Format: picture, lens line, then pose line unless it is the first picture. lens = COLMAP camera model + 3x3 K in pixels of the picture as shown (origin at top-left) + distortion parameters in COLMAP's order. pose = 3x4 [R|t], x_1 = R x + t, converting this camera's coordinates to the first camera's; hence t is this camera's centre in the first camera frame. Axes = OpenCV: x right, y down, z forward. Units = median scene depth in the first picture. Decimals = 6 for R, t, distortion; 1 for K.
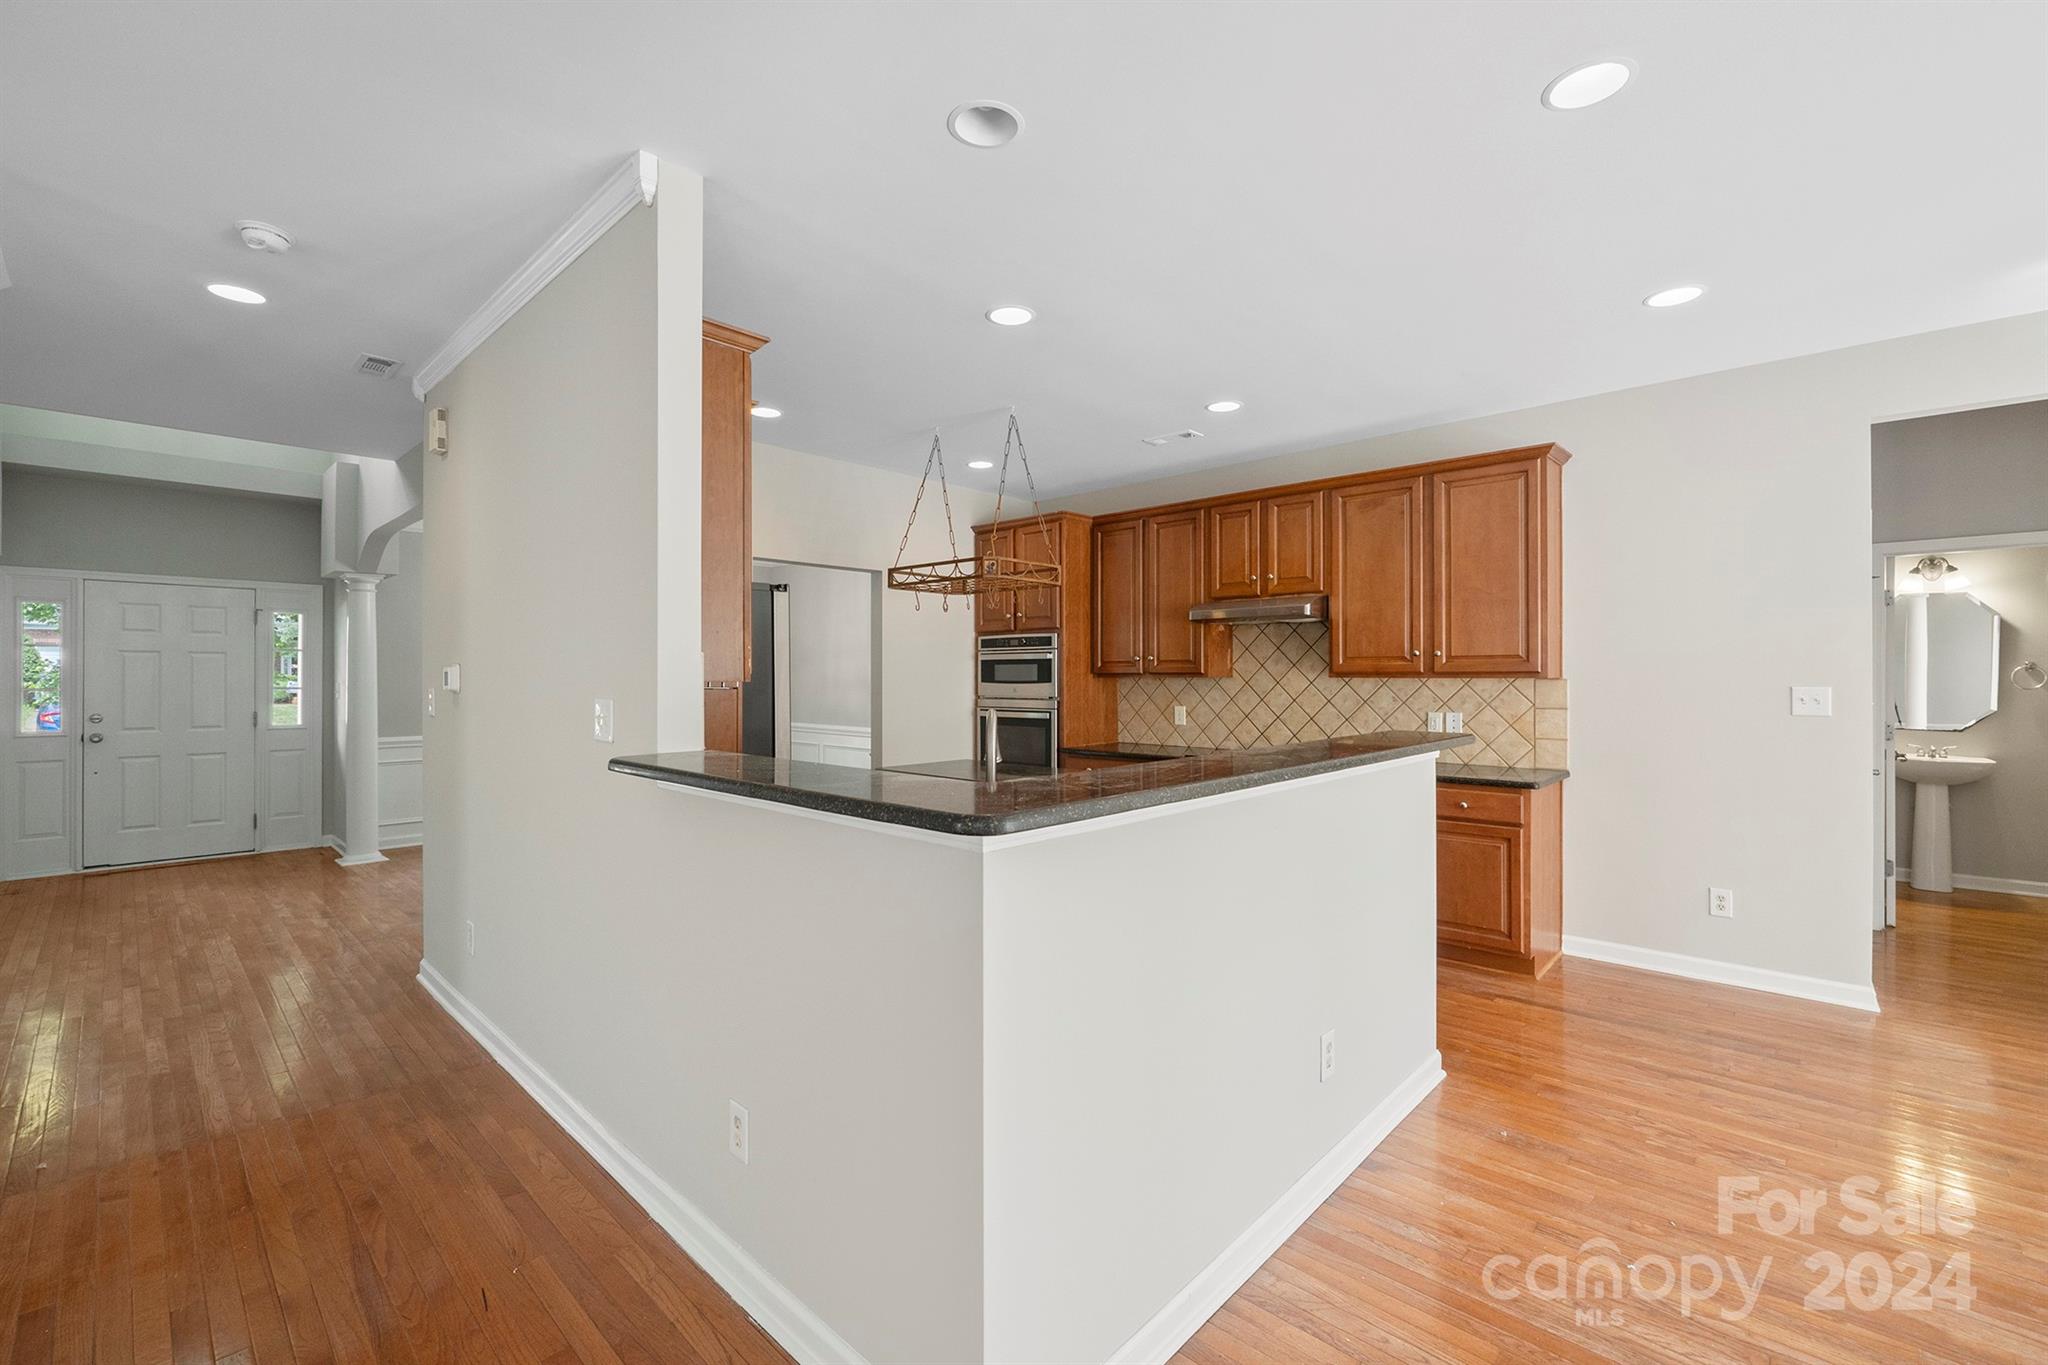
lens RADIAL K [[857.9, 0, 1022.8], [0, 857.9, 673.1], [0, 0, 1]] dist [-0.007132, -0.000696]
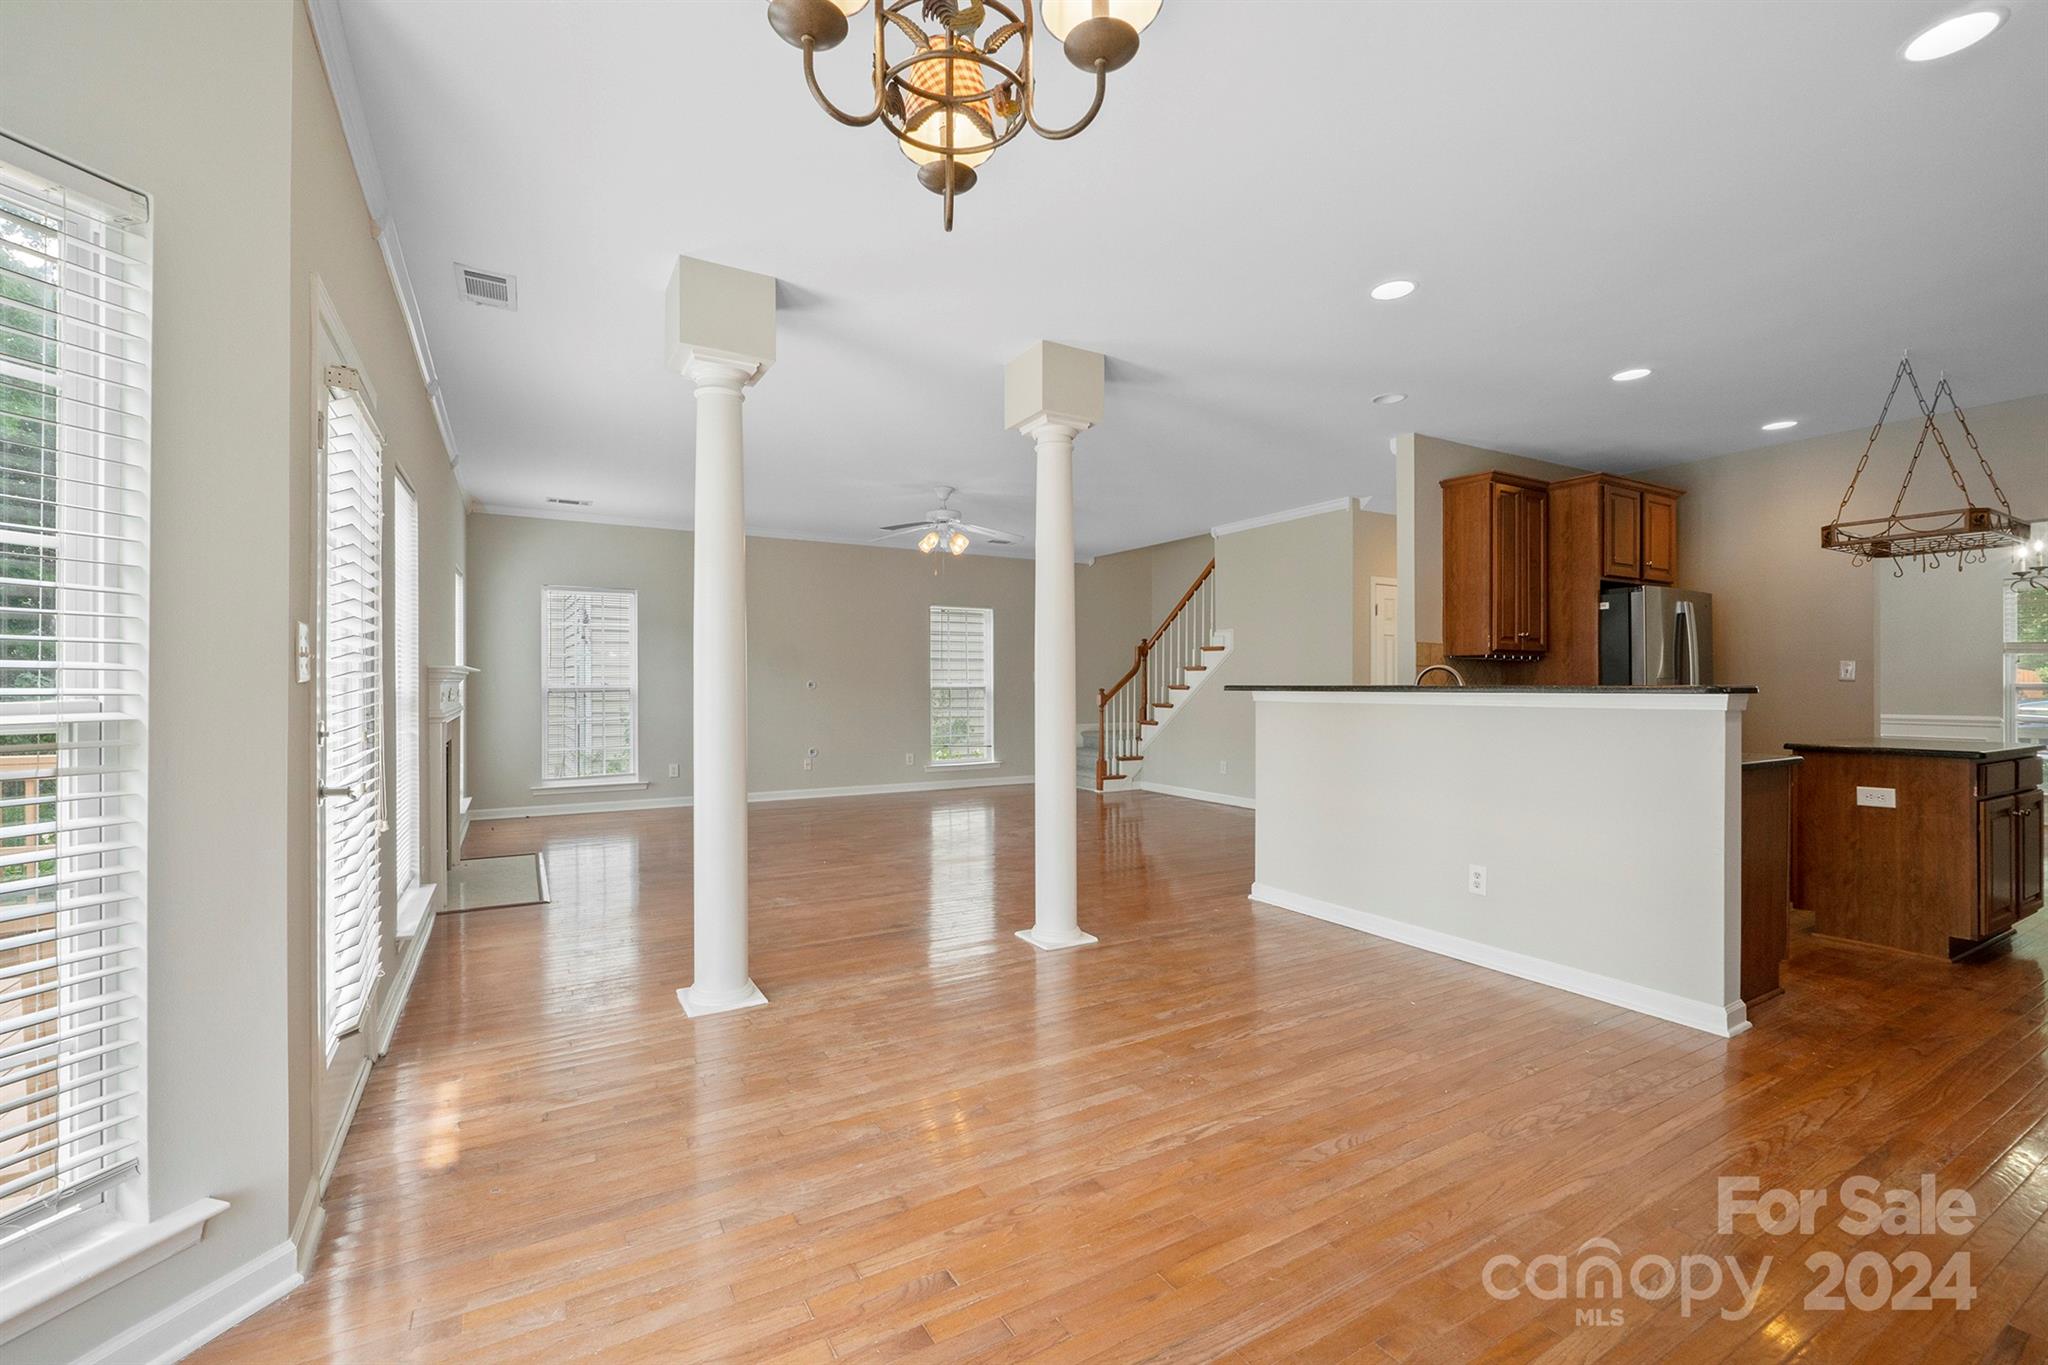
lens RADIAL K [[857.9, 0, 1020.2], [0, 857.9, 683.4], [0, 0, 1]] dist [-0.007132, -0.000696]
pose [[-0.285120, 0.000710, -0.958492, 0.908736], [0.004160, 0.999991, -0.000497, 0.037066], [0.958483, -0.004129, -0.285120, 0.274858]]
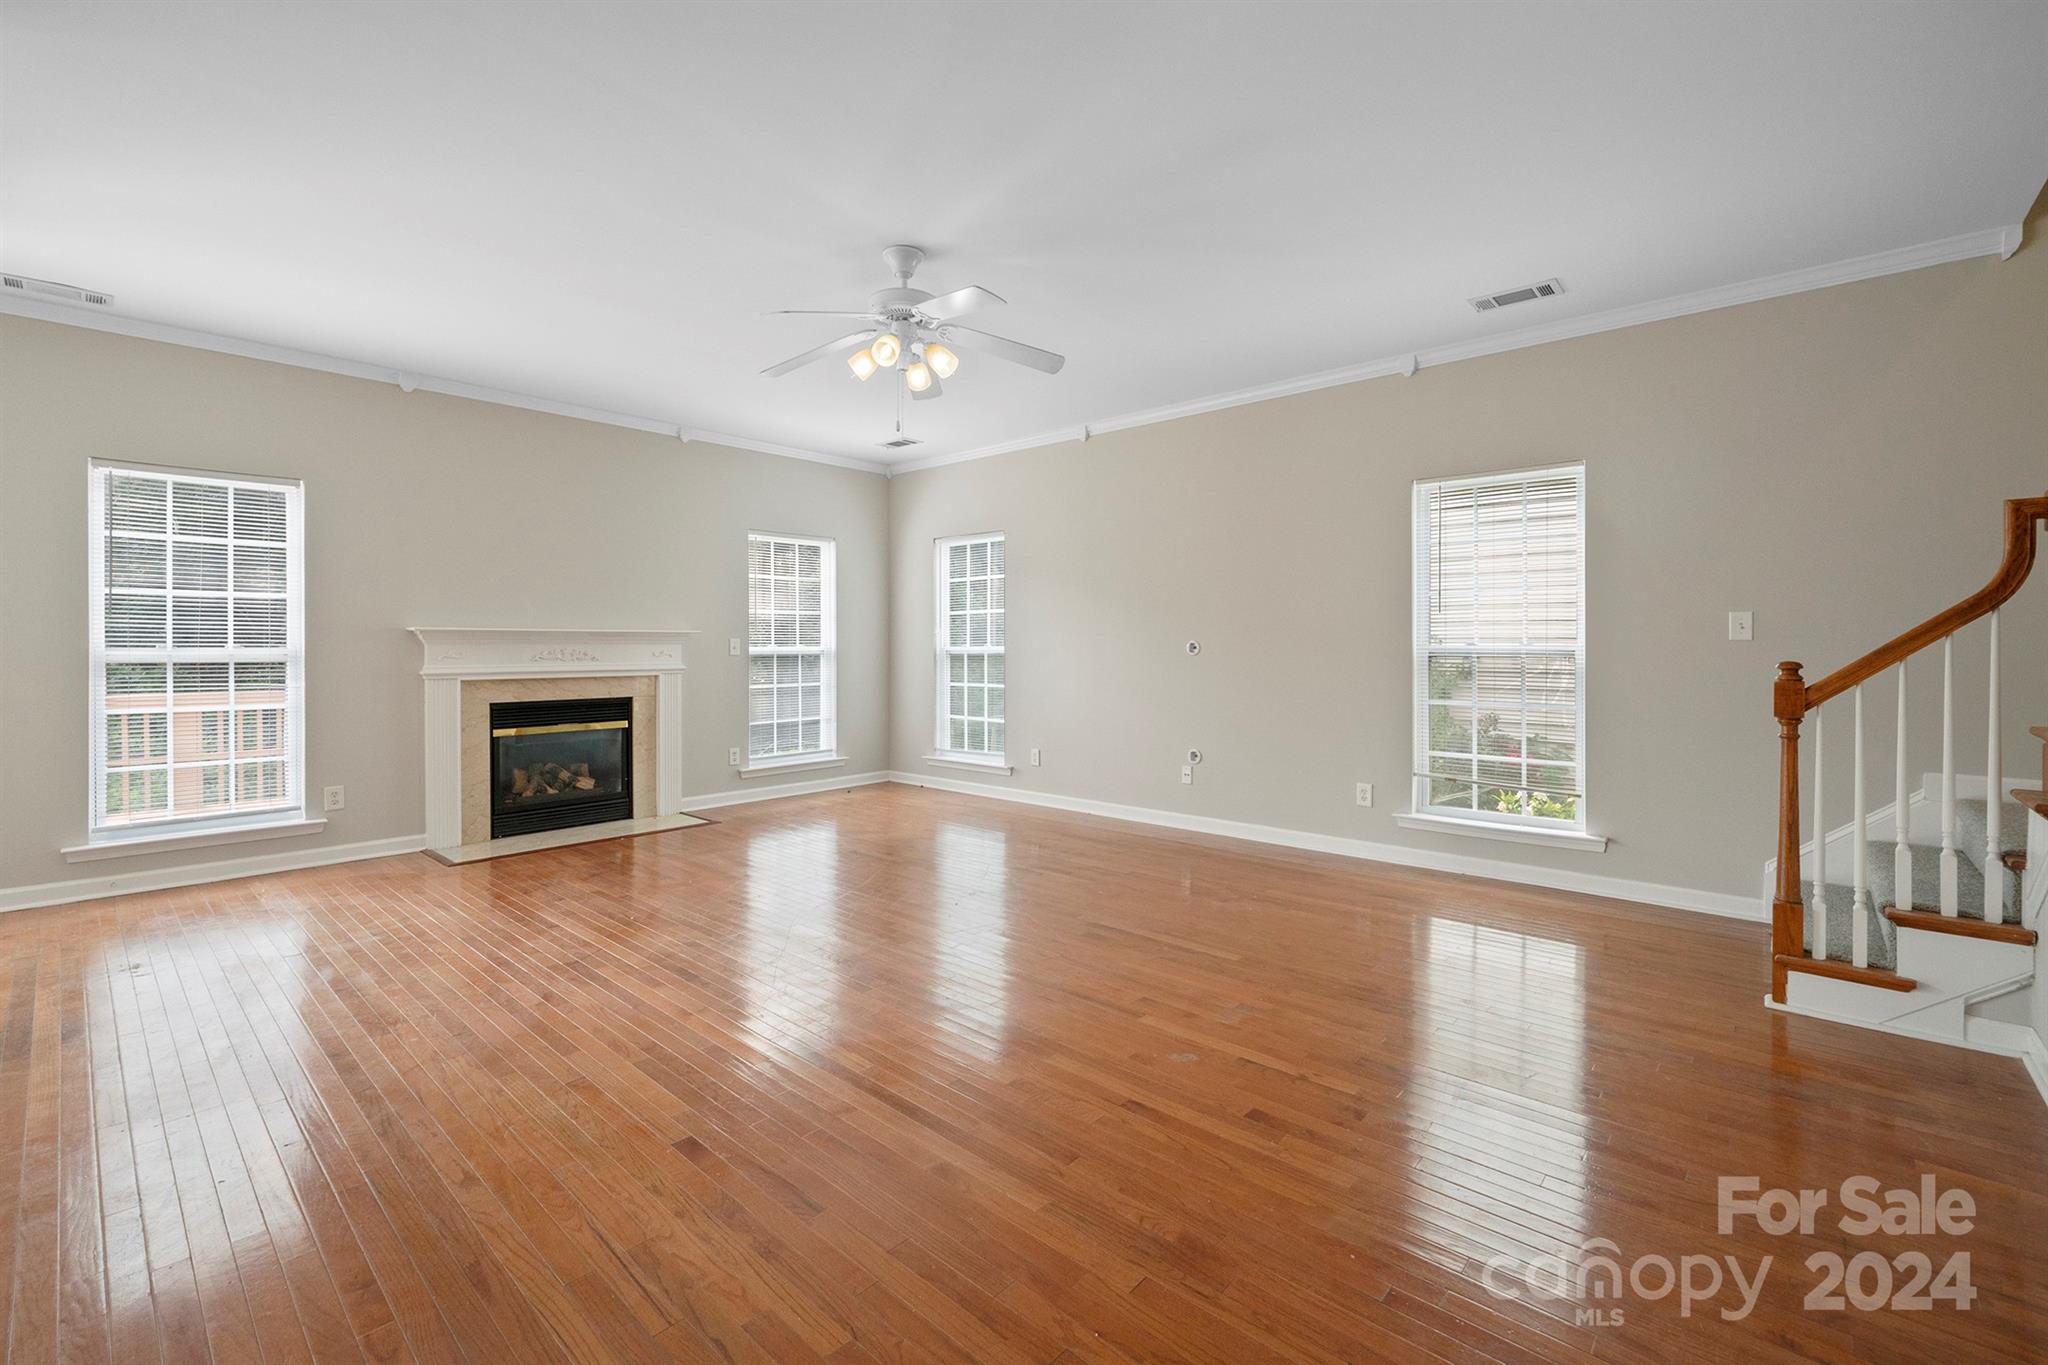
lens RADIAL K [[857.9, 0, 1016.0], [0, 857.9, 672.4], [0, 0, 1]] dist [-0.007132, -0.000696]
pose [[-0.999673, 0.002255, -0.025453, -0.334632], [0.001598, 0.999666, 0.025793, 0.039959], [0.025502, 0.025744, -0.999343, 0.438743]]
